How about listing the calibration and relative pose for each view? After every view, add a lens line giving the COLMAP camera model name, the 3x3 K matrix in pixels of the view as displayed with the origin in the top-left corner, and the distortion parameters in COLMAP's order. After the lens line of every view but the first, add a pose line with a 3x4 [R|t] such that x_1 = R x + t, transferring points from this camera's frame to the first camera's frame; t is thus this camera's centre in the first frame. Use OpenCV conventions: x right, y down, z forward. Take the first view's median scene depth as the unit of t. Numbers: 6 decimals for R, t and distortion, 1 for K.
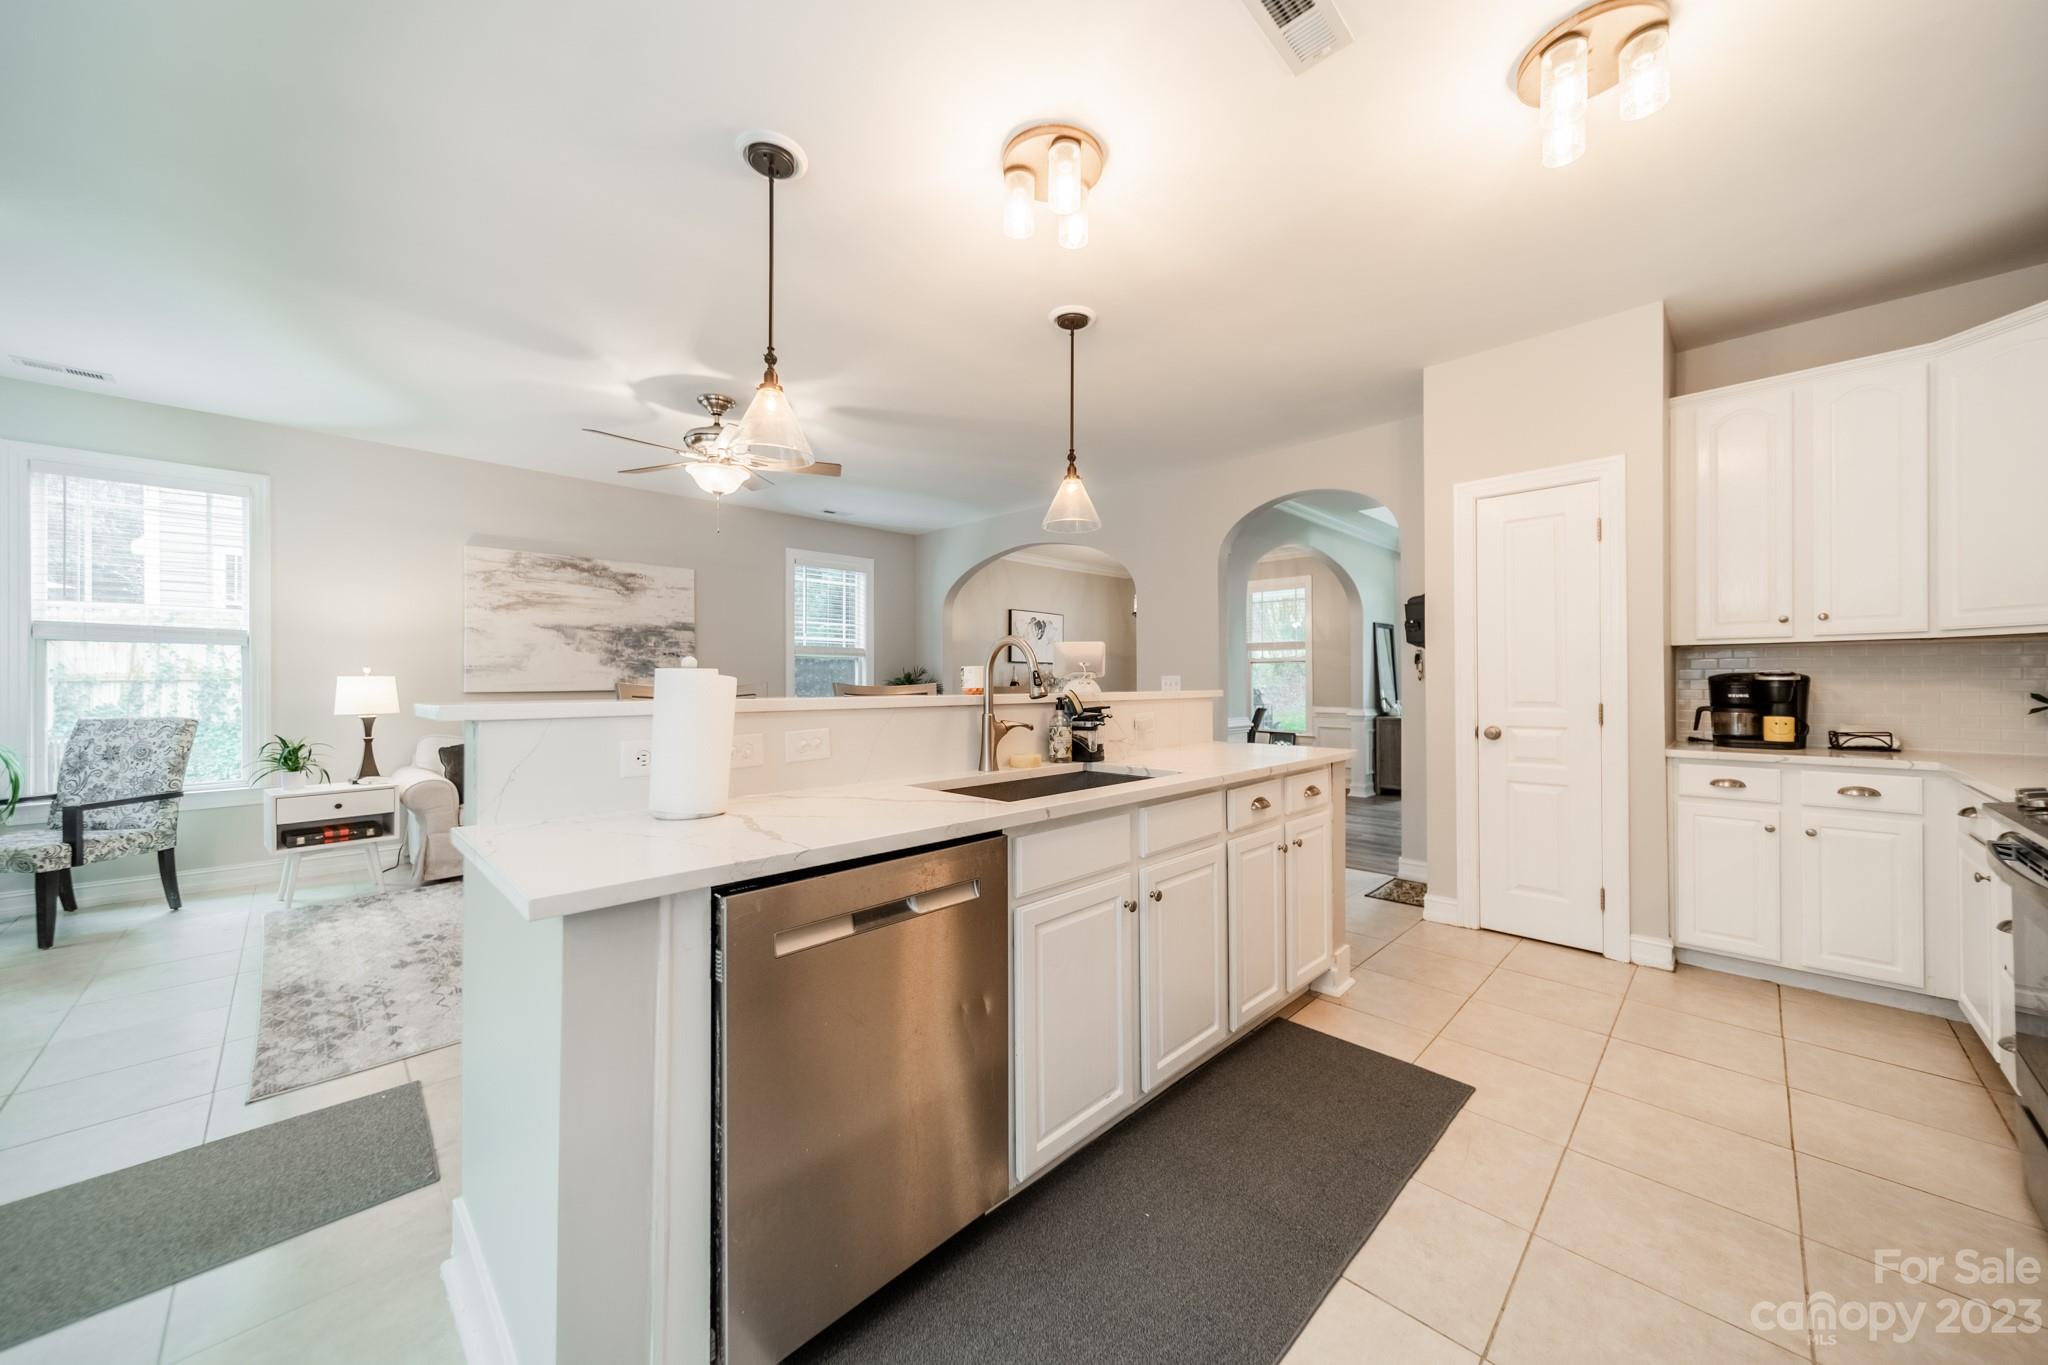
lens RADIAL K [[722.3, 0, 1011.6], [0, 722.3, 679.9], [0, 0, 1]] dist [0.001241, -0.000068]
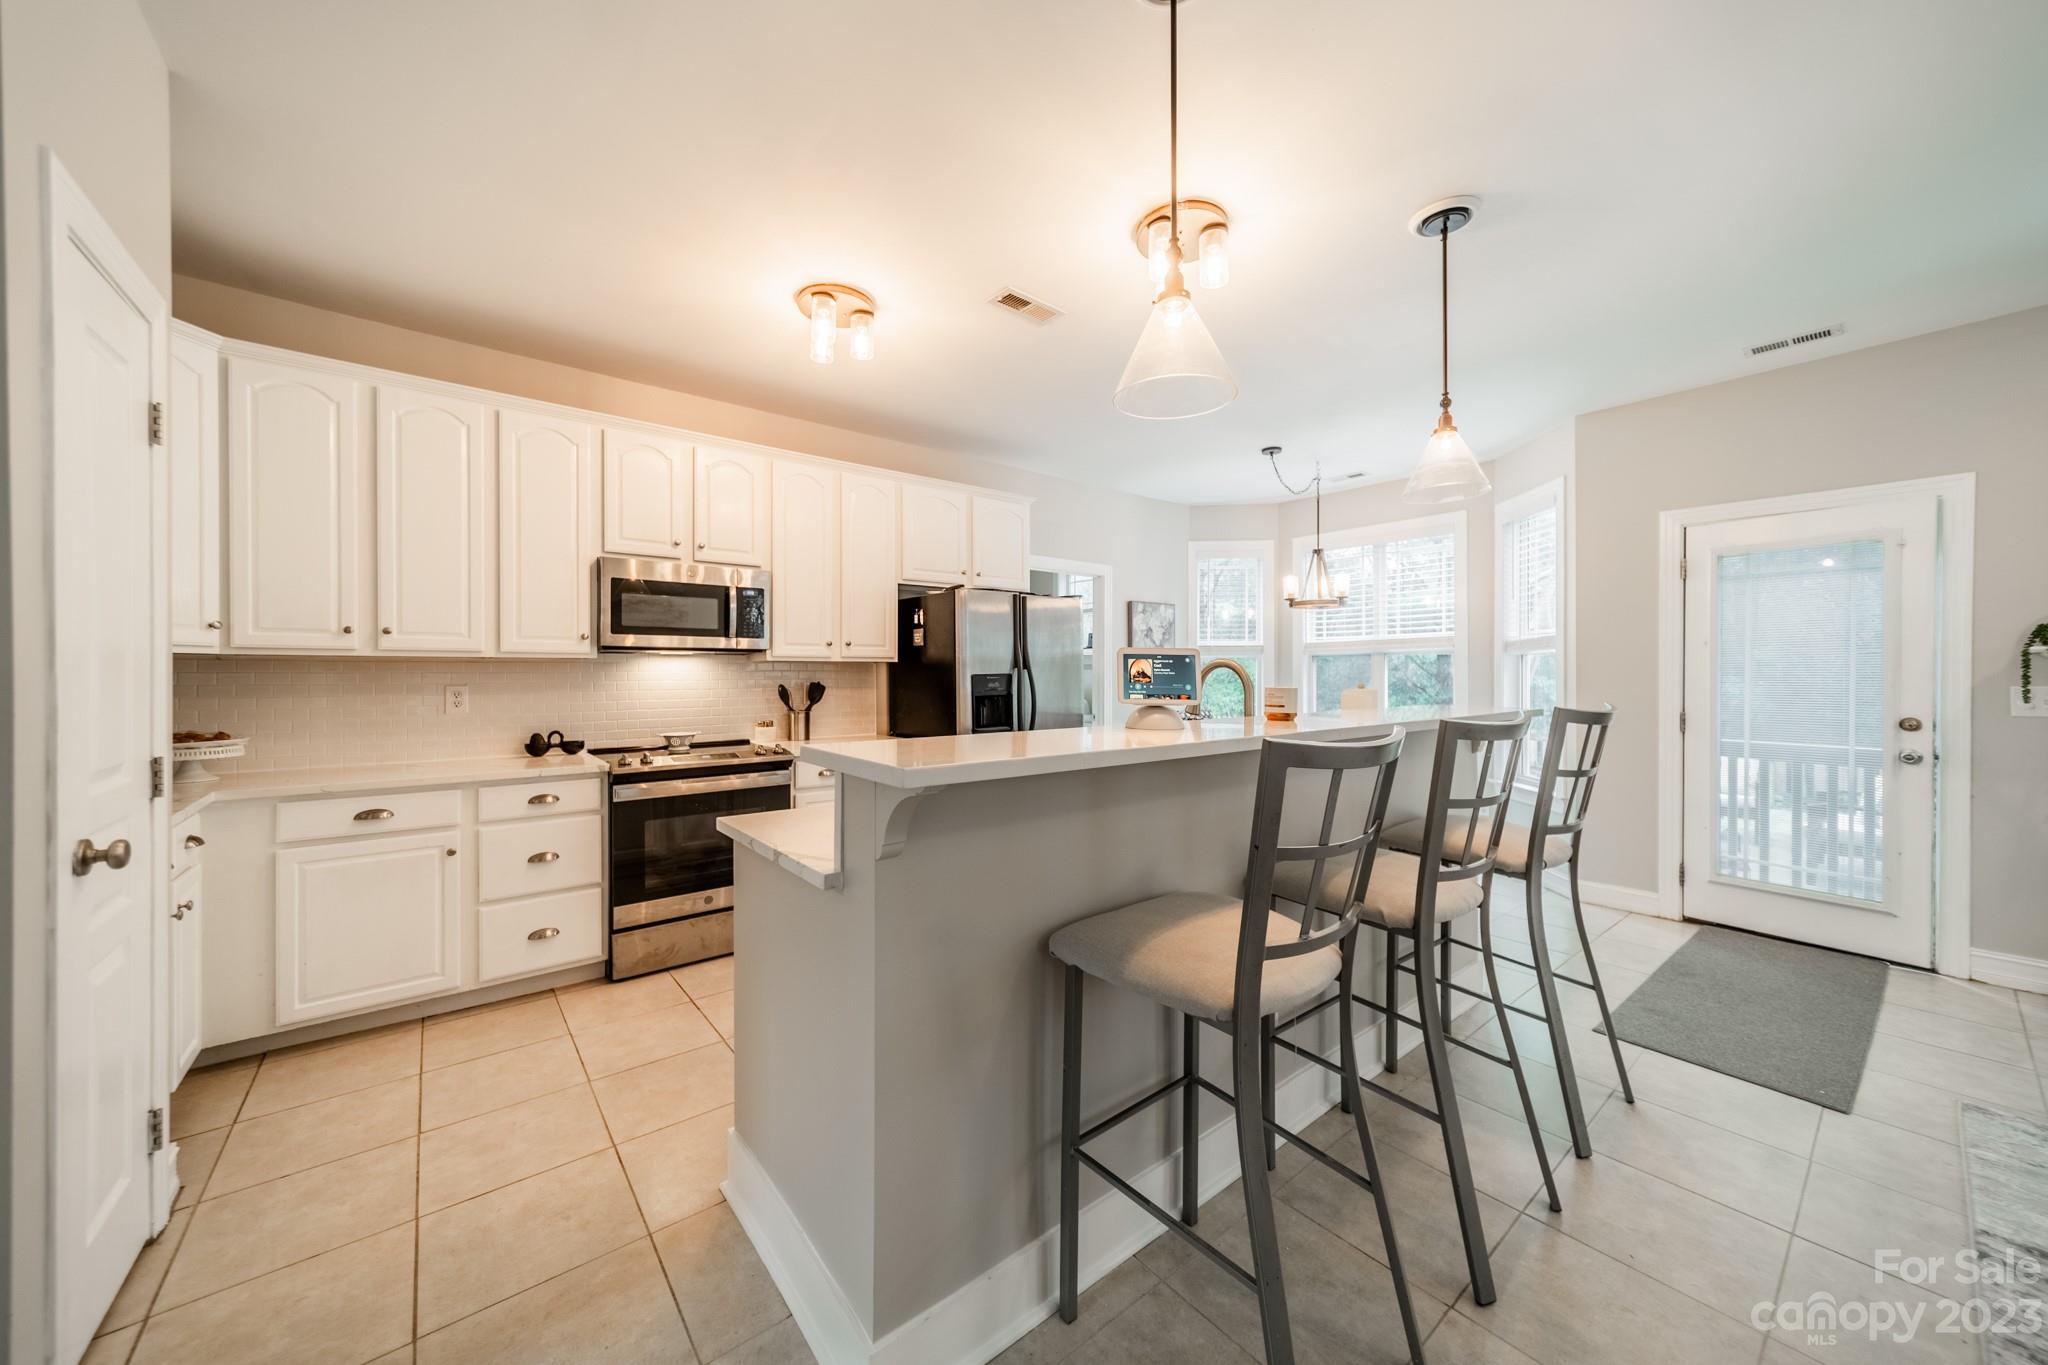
lens RADIAL K [[719.5, 0, 1000.9], [0, 719.5, 674.8], [0, 0, 1]] dist [0.002668, 0.000124]
pose [[-0.993190, 0.002036, 0.116484, 0.103516], [0.002111, 0.999998, 0.000521, -0.020134], [-0.116483, 0.000764, -0.993192, 1.082342]]
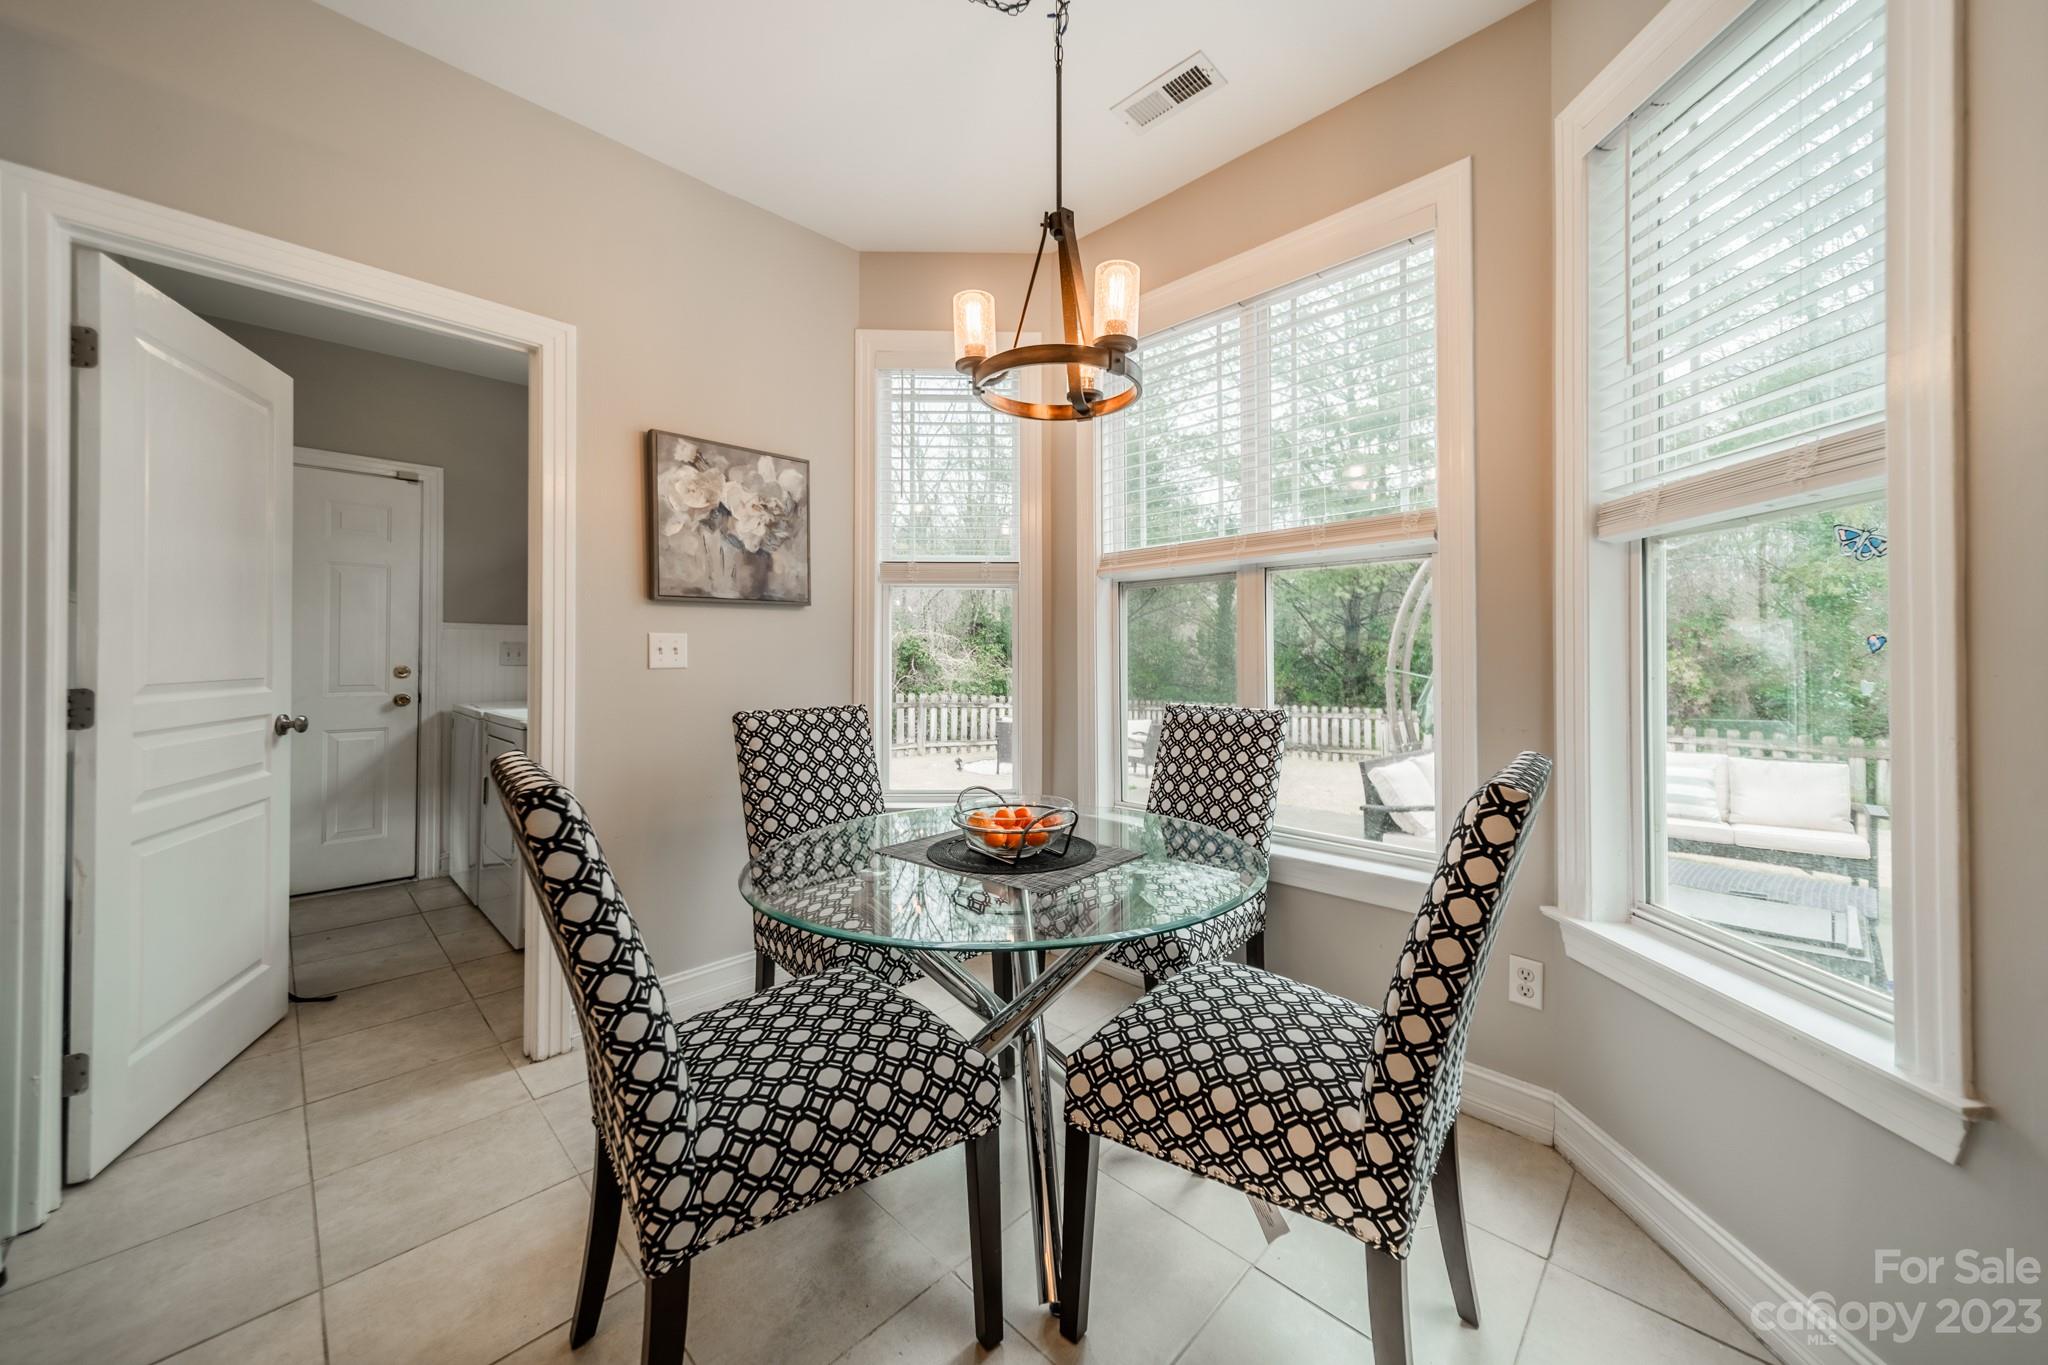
lens RADIAL K [[730.0, 0, 1027.7], [0, 730.0, 654.4], [0, 0, 1]] dist [0.002539, 0.000141]
pose [[-0.999544, 0.000053, -0.030193, -0.251128], [0.000274, 0.999973, -0.007308, 0.012641], [0.030192, -0.007313, -0.999517, 0.219389]]
